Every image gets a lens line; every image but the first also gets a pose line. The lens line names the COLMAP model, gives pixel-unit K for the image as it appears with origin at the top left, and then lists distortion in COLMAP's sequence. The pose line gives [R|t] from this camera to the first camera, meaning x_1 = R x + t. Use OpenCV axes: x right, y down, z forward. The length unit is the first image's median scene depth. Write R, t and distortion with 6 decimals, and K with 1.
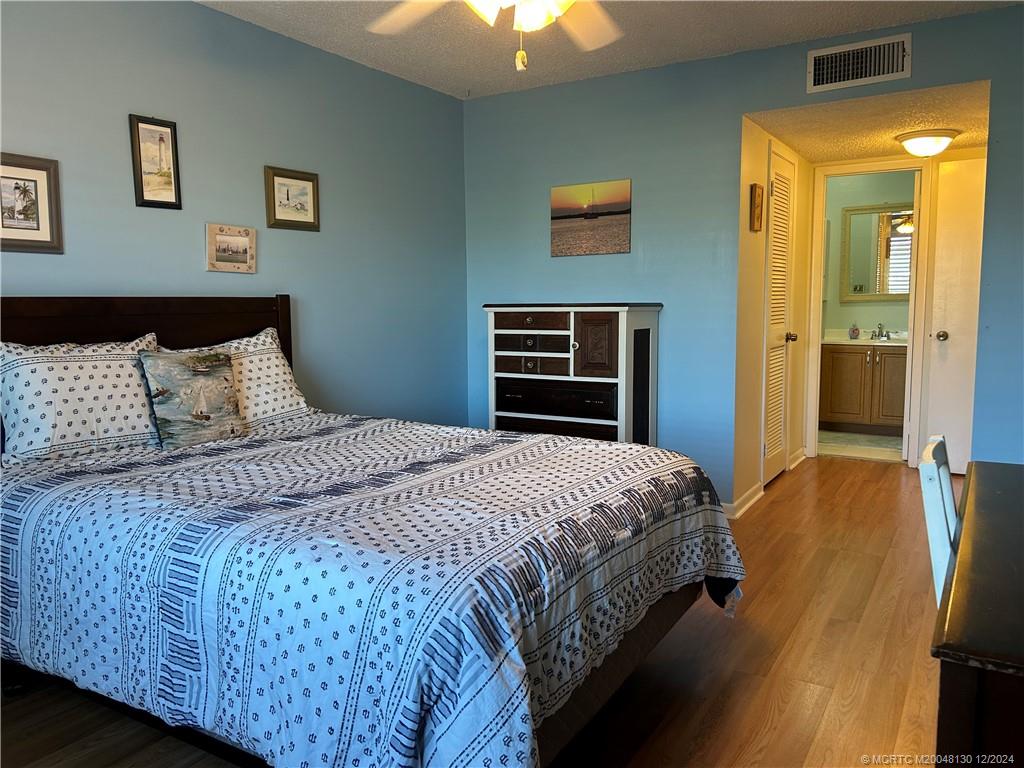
lens RADIAL K [[770.8, 0, 512.0], [0, 770.8, 384.0], [0, 0, 1]] dist [0.090830, -0.111980]
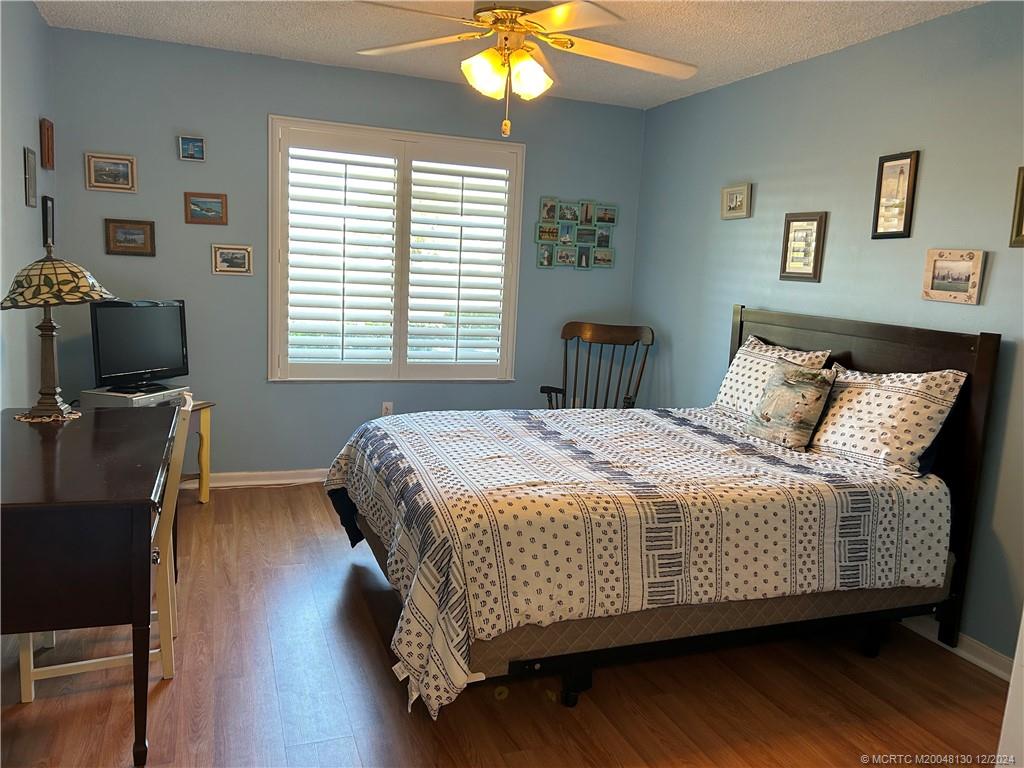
lens RADIAL K [[770.8, 0, 512.0], [0, 770.8, 384.0], [0, 0, 1]] dist [0.090830, -0.111980]
pose [[-0.605573, 0.103555, -0.789023, 0.691357], [-0.132608, 0.964503, 0.228361, -0.203776], [0.784663, 0.242920, -0.570345, 1.216980]]
